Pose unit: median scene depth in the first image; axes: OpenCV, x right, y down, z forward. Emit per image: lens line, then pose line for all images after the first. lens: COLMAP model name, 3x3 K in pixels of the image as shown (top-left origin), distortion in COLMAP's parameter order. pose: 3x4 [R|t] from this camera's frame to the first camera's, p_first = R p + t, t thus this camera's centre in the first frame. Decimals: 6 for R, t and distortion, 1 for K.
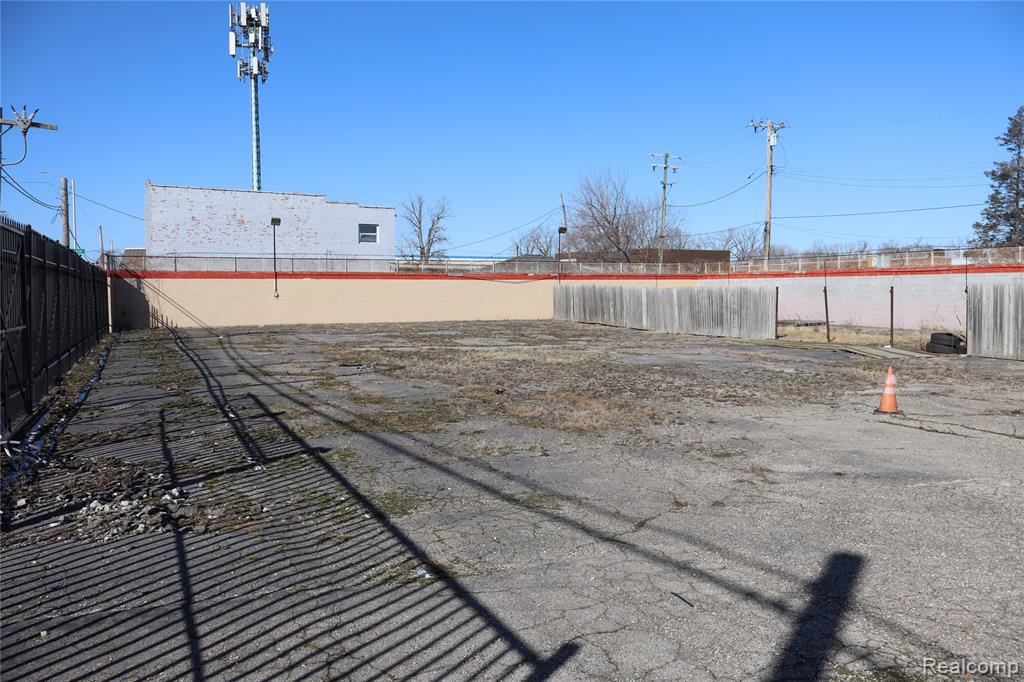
lens RADIAL K [[851.2, 0, 510.3], [0, 851.2, 340.0], [0, 0, 1]] dist [-0.004080, -0.000475]
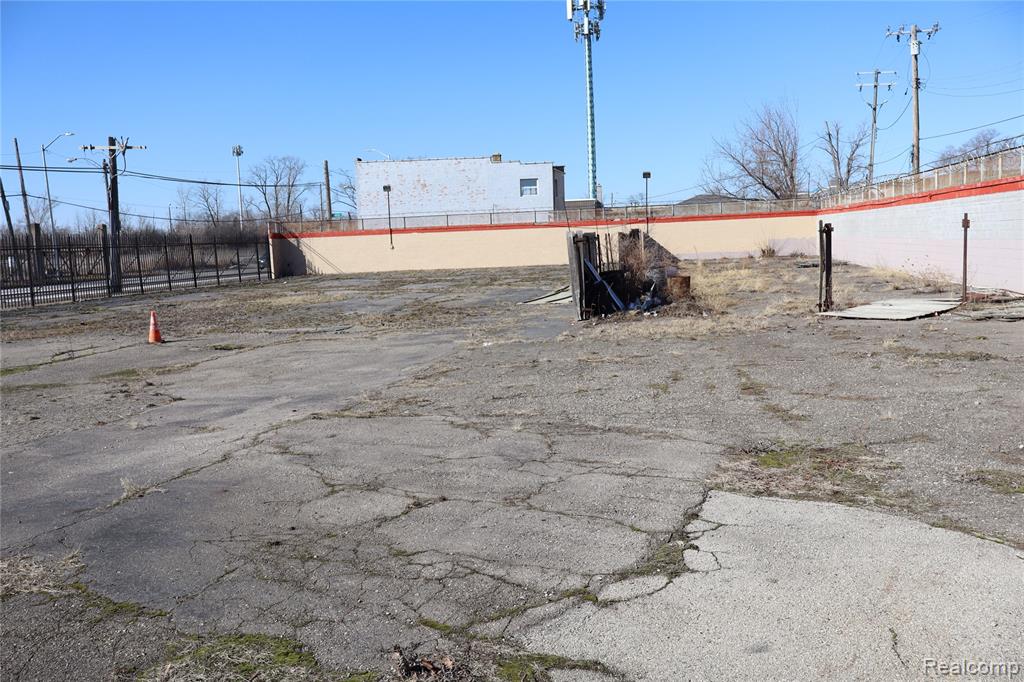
lens RADIAL K [[851.2, 0, 502.9], [0, 851.2, 341.7], [0, 0, 1]] dist [-0.004080, -0.000475]
pose [[0.833654, 0.034815, -0.551188, 0.376689], [0.006783, 0.997290, 0.073251, -0.003439], [0.552245, -0.064805, 0.831159, 0.027061]]
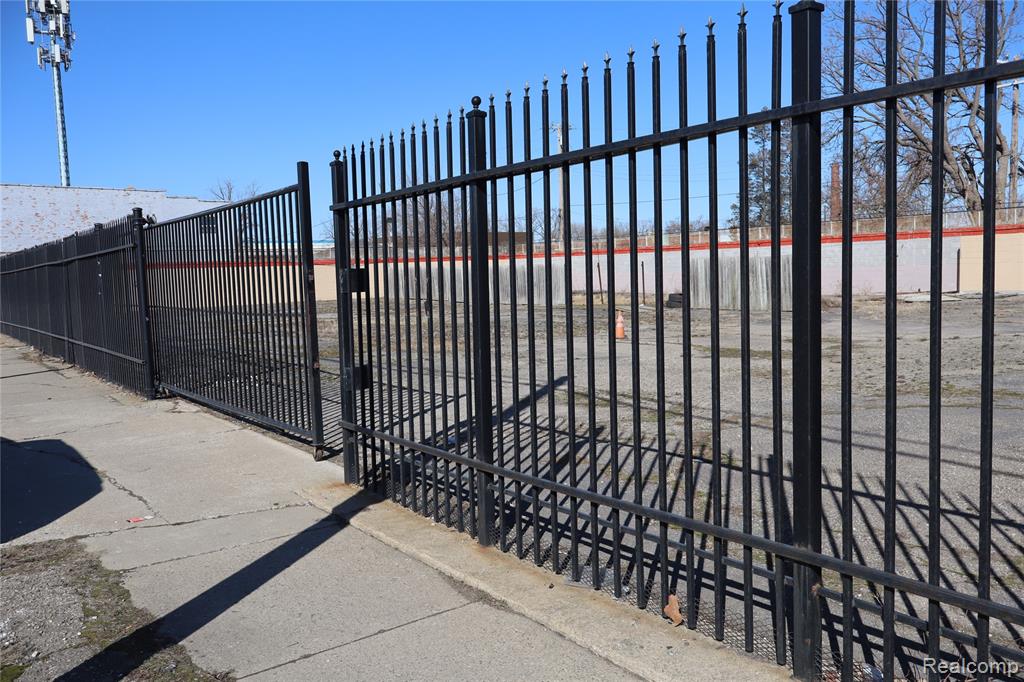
lens RADIAL K [[851.2, 0, 507.3], [0, 851.2, 340.6], [0, 0, 1]] dist [-0.004080, -0.000475]
pose [[0.976305, -0.047977, 0.211015, -0.026110], [0.043237, 0.998699, 0.027021, 0.007908], [-0.212037, -0.017257, 0.977109, -0.127275]]
